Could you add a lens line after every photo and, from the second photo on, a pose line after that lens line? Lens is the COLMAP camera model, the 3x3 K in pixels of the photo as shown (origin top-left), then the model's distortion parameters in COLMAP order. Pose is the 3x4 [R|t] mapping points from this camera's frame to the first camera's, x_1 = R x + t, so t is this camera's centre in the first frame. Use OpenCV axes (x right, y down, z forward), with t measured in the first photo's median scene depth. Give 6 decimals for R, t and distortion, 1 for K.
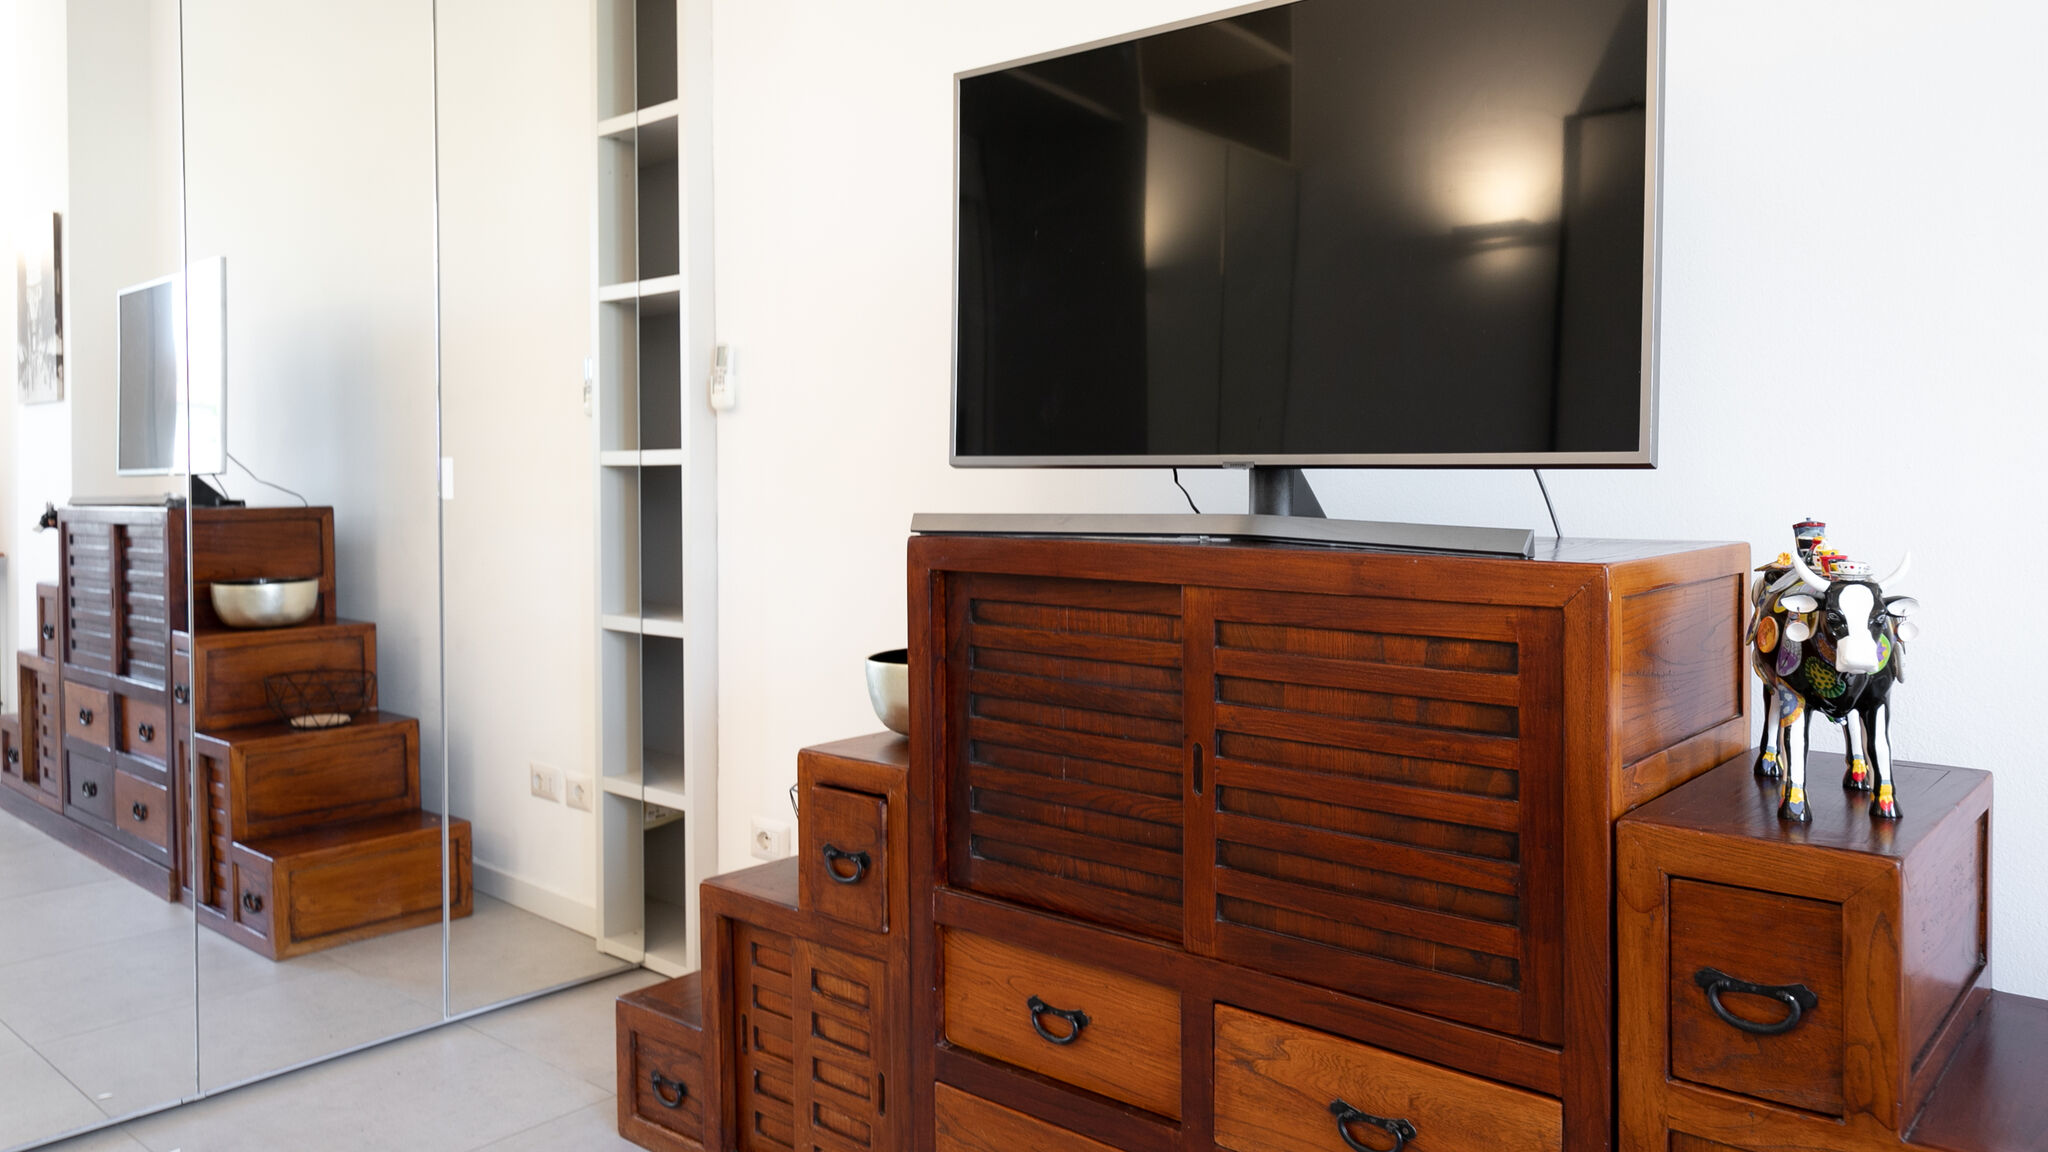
lens RADIAL K [[1459.2, 0, 1029.6], [0, 1459.2, 505.3], [0, 0, 1]] dist [0.004636, 0.000588]
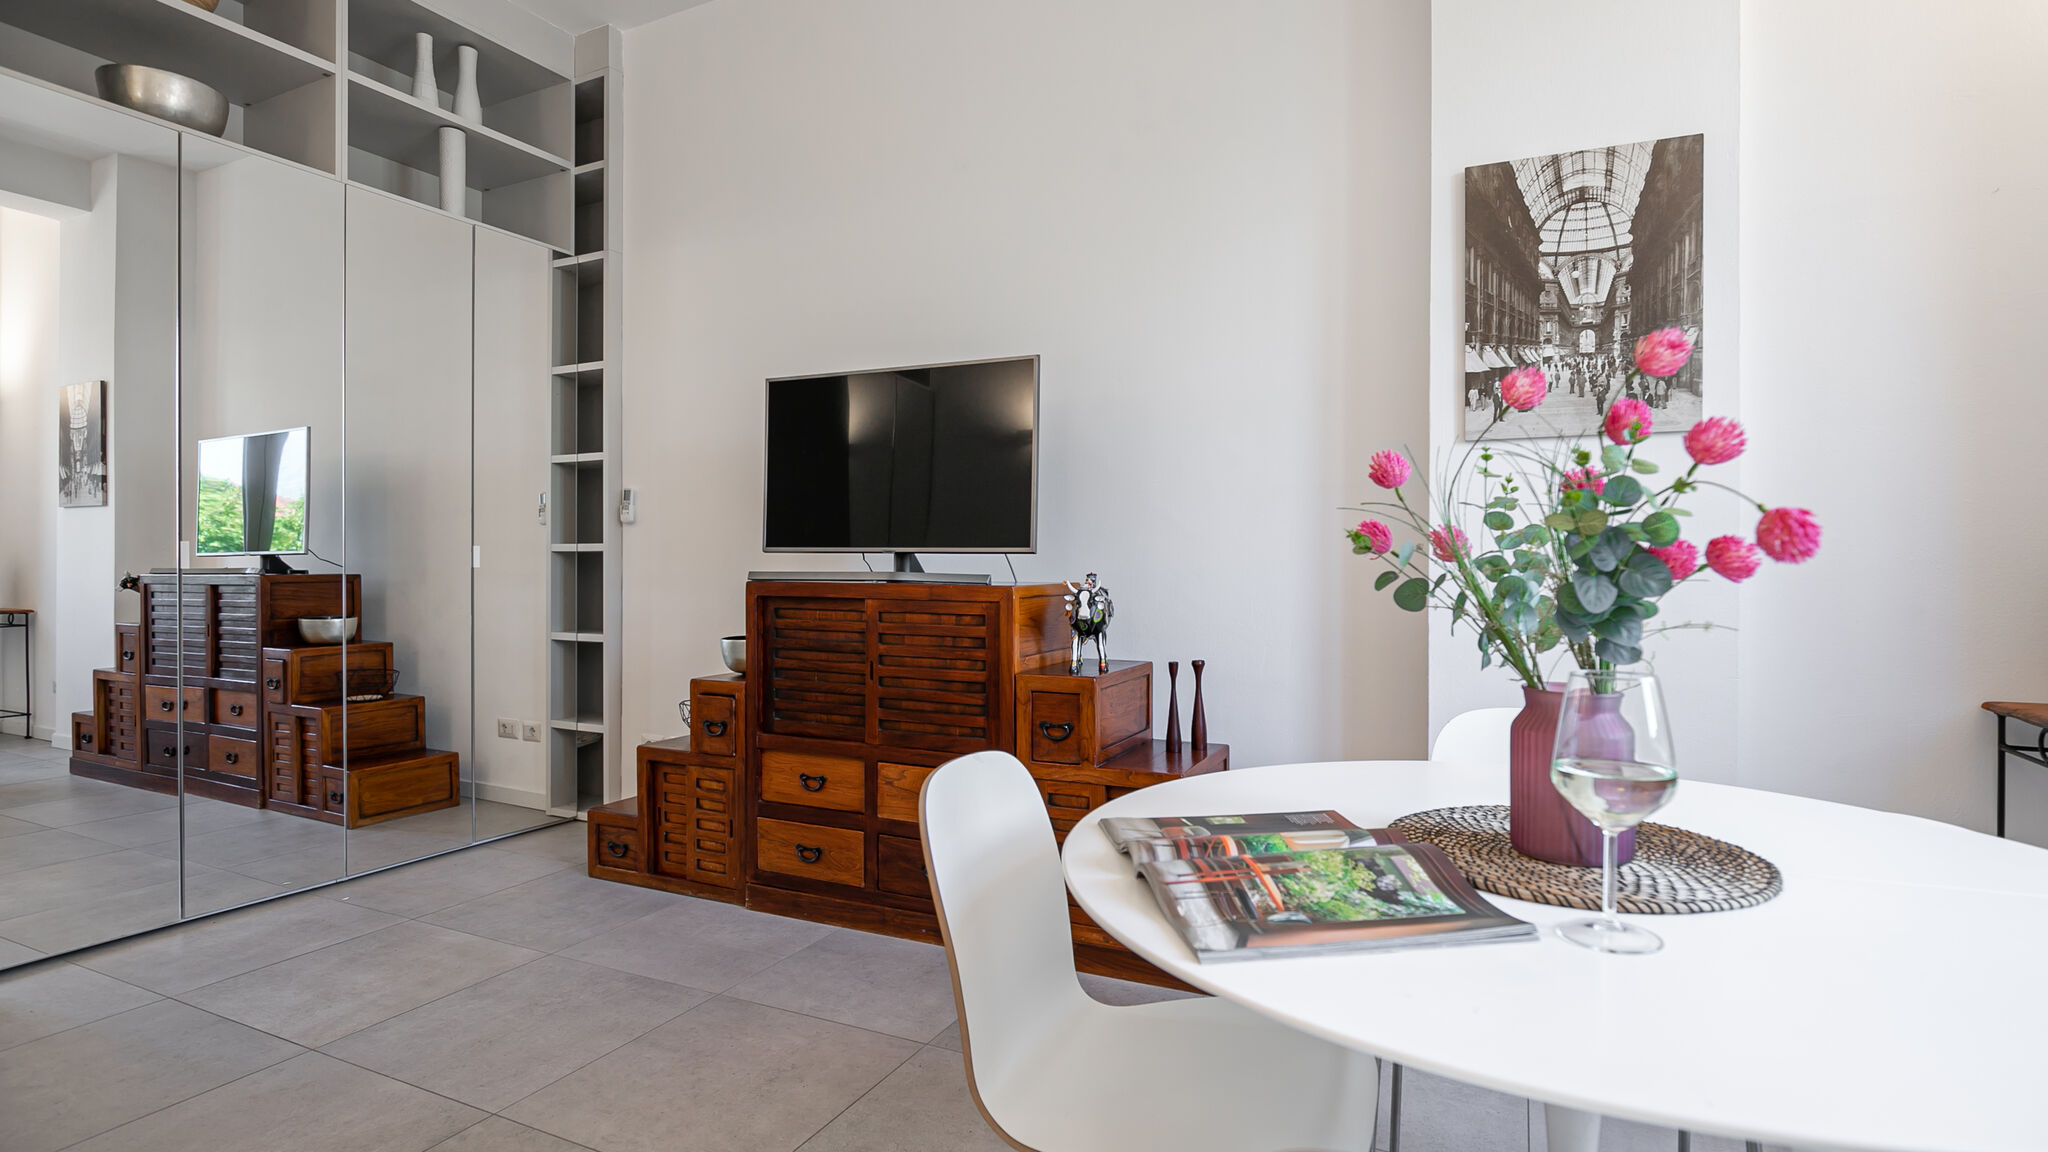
lens RADIAL K [[1008.3, 0, 1040.8], [0, 1008.3, 575.4], [0, 0, 1]] dist [-0.015296, 0.000155]
pose [[0.963192, 0.006060, 0.268745, -0.066347], [-0.002114, 0.999886, -0.014970, 0.036237], [-0.268805, 0.013851, 0.963095, -0.696320]]
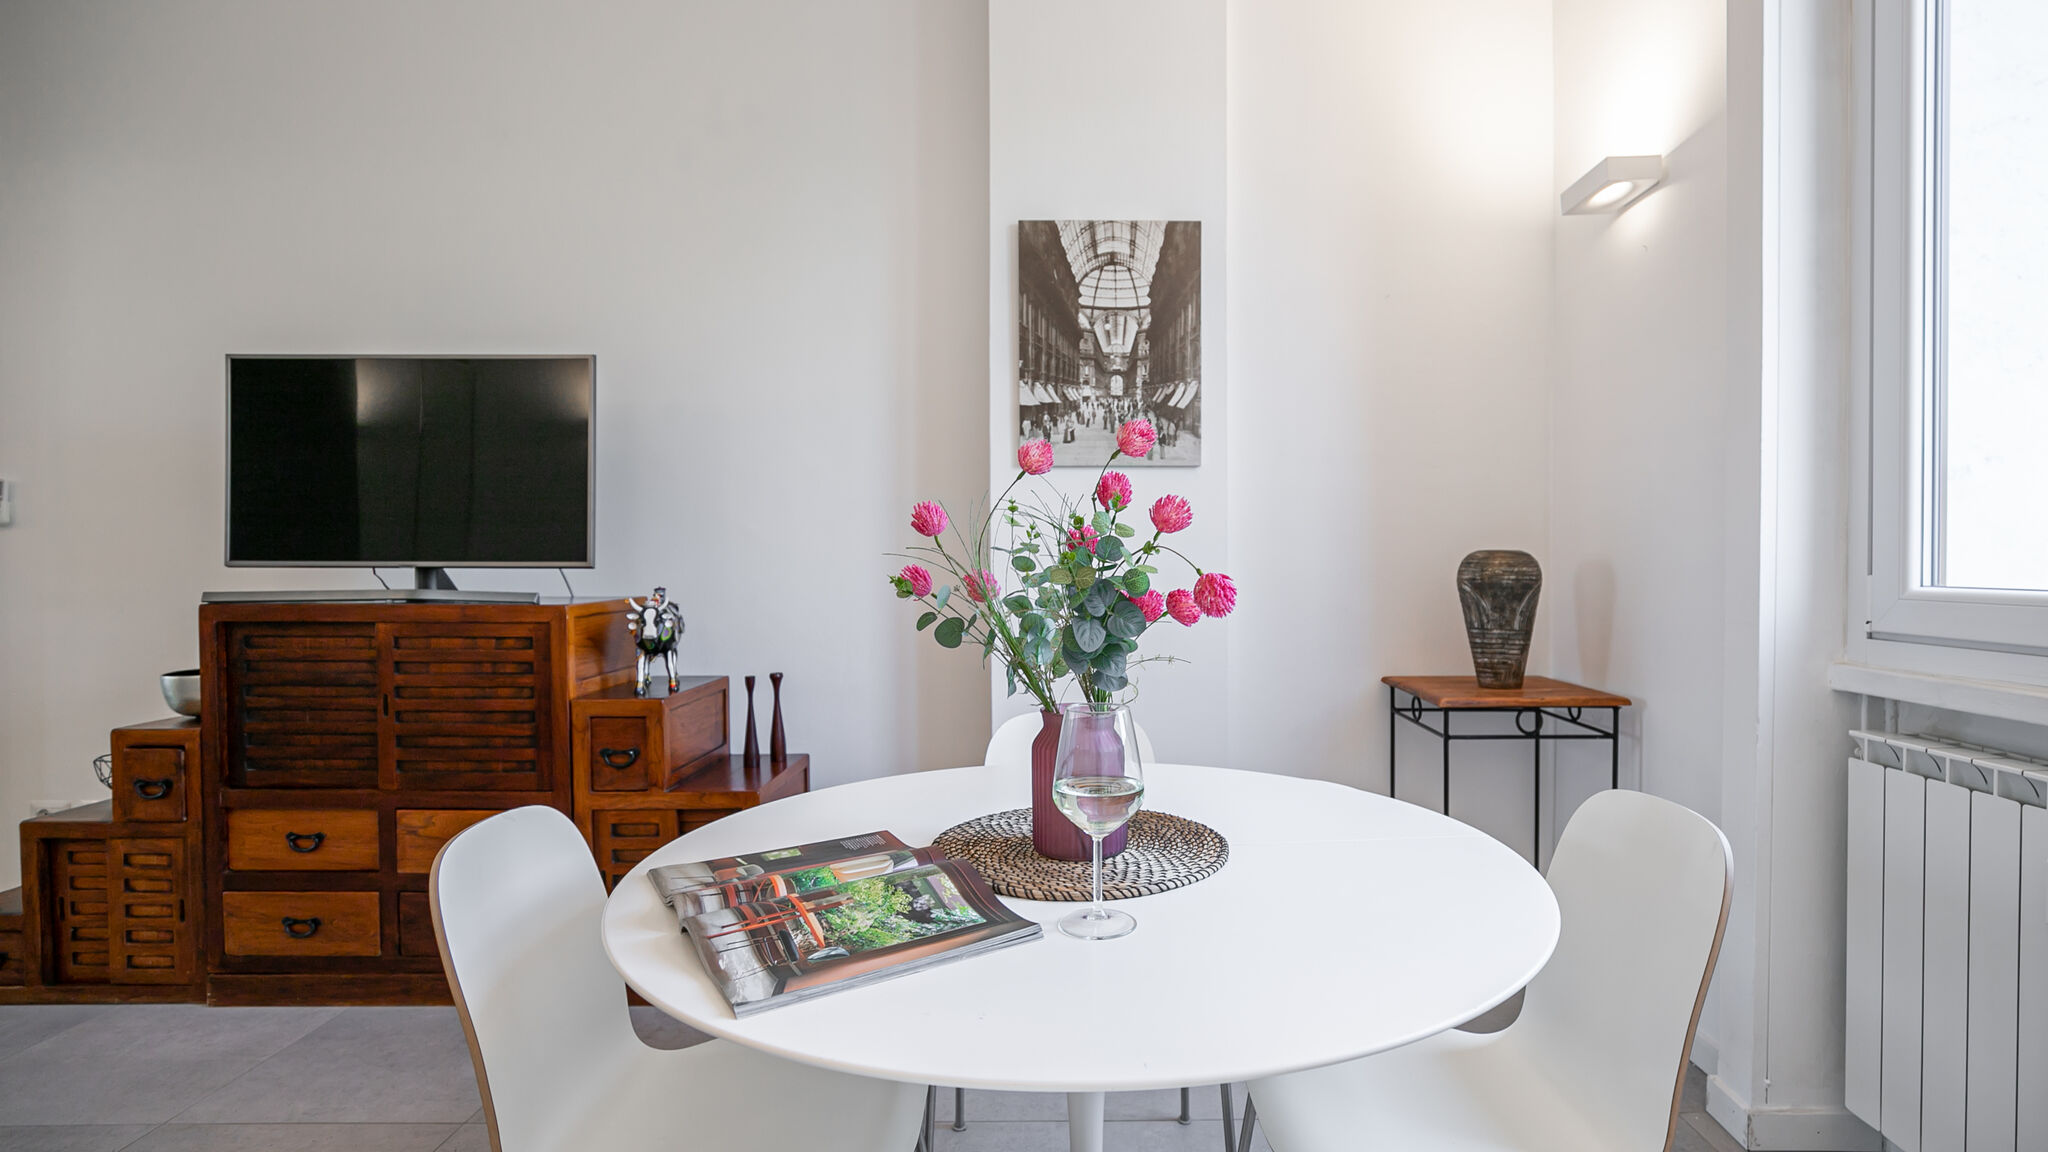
lens RADIAL K [[985.1, 0, 1092.1], [0, 985.1, 577.3], [0, 0, 1]] dist [-0.020593, 0.006669]
pose [[0.750463, -0.008967, 0.660852, -0.050584], [0.012879, 0.999917, -0.001058, 0.002575], [-0.660787, 0.009305, 0.750516, -0.729990]]
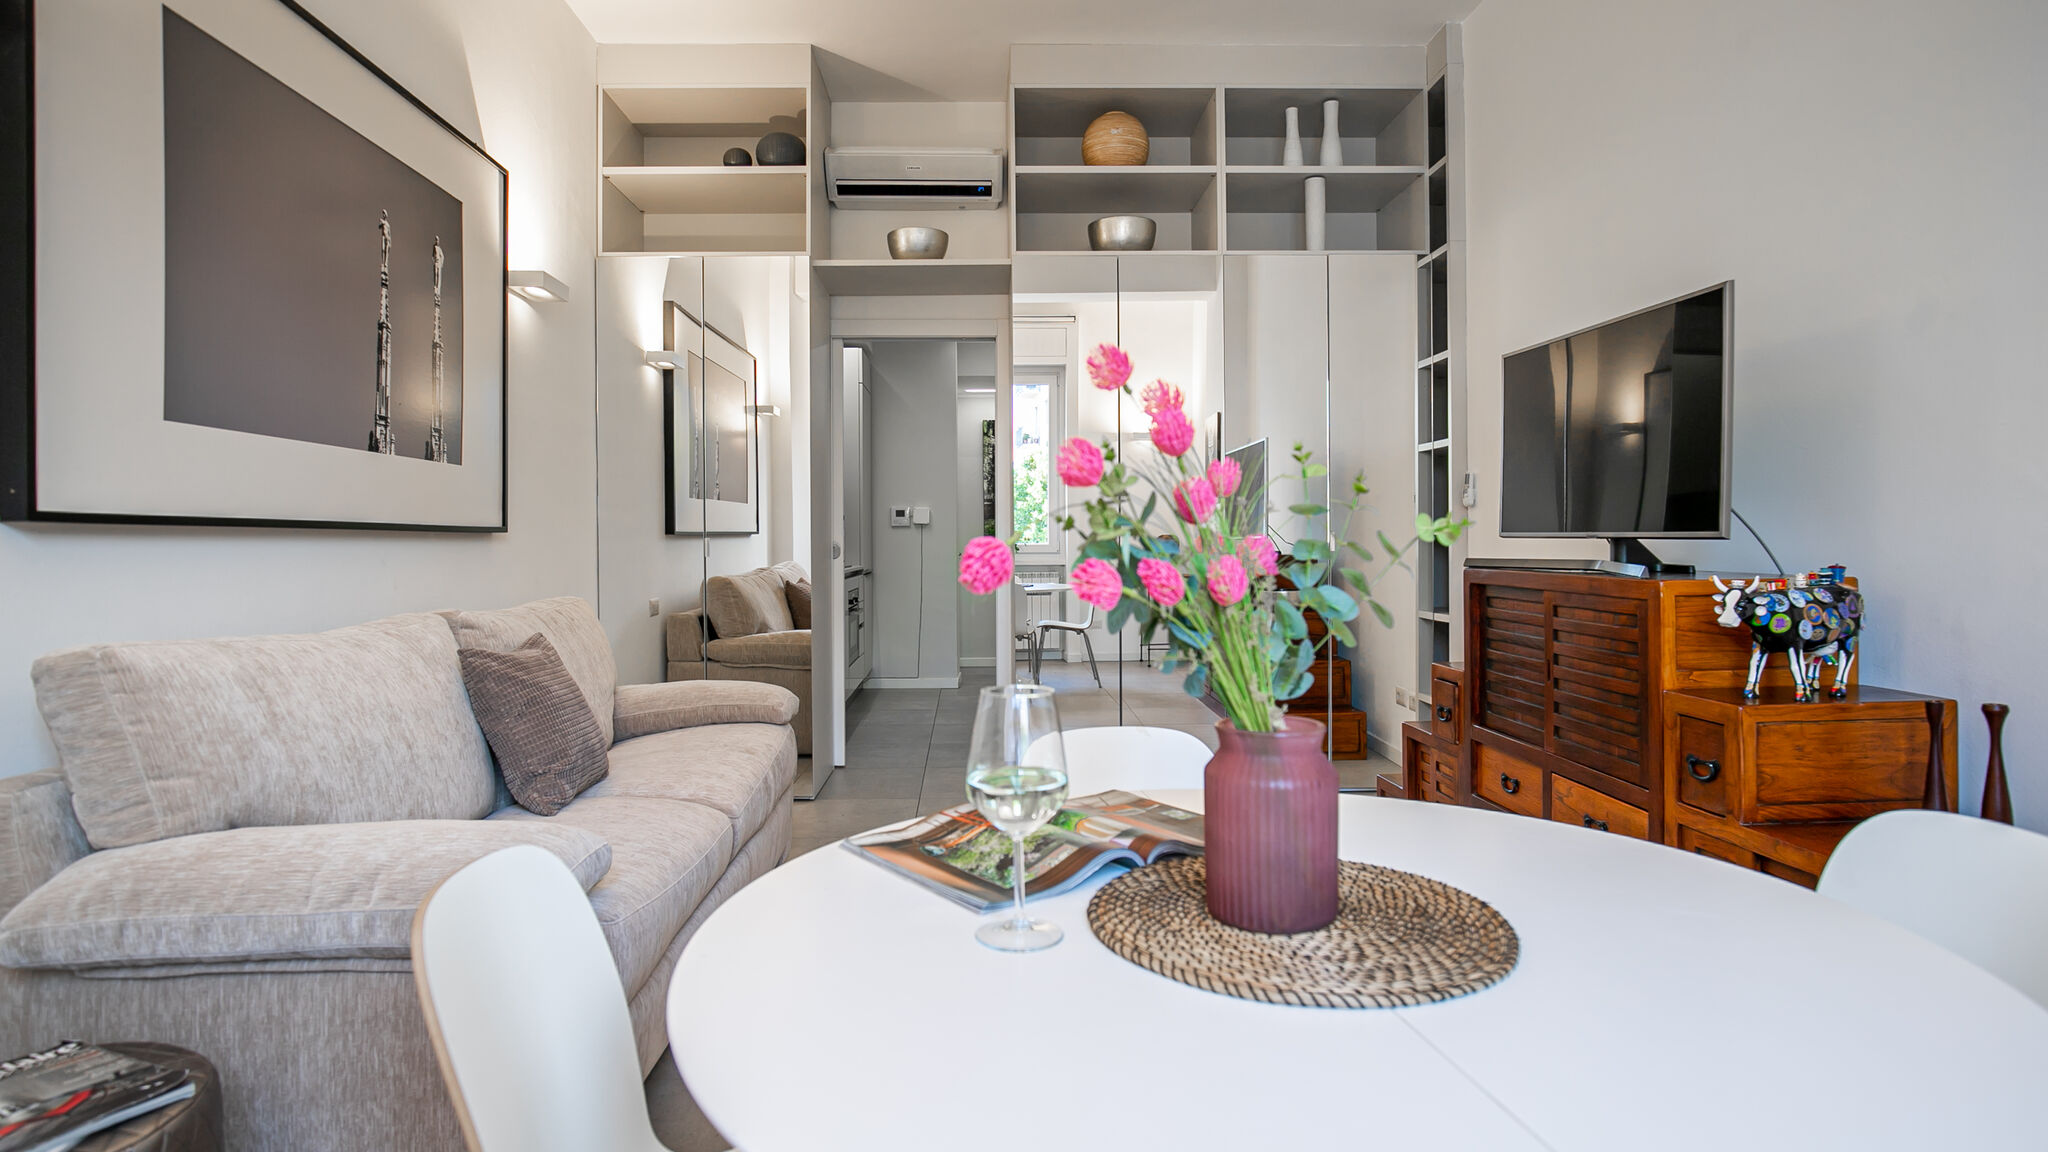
lens RADIAL K [[1069.9, 0, 1014.2], [0, 1069.9, 542.0], [0, 0, 1]] dist [-0.000766, -0.000055]
pose [[0.681166, 0.000693, -0.732128, 0.698222], [-0.012156, 0.999872, -0.010363, 0.006557], [0.732028, 0.015959, 0.681088, -0.683835]]
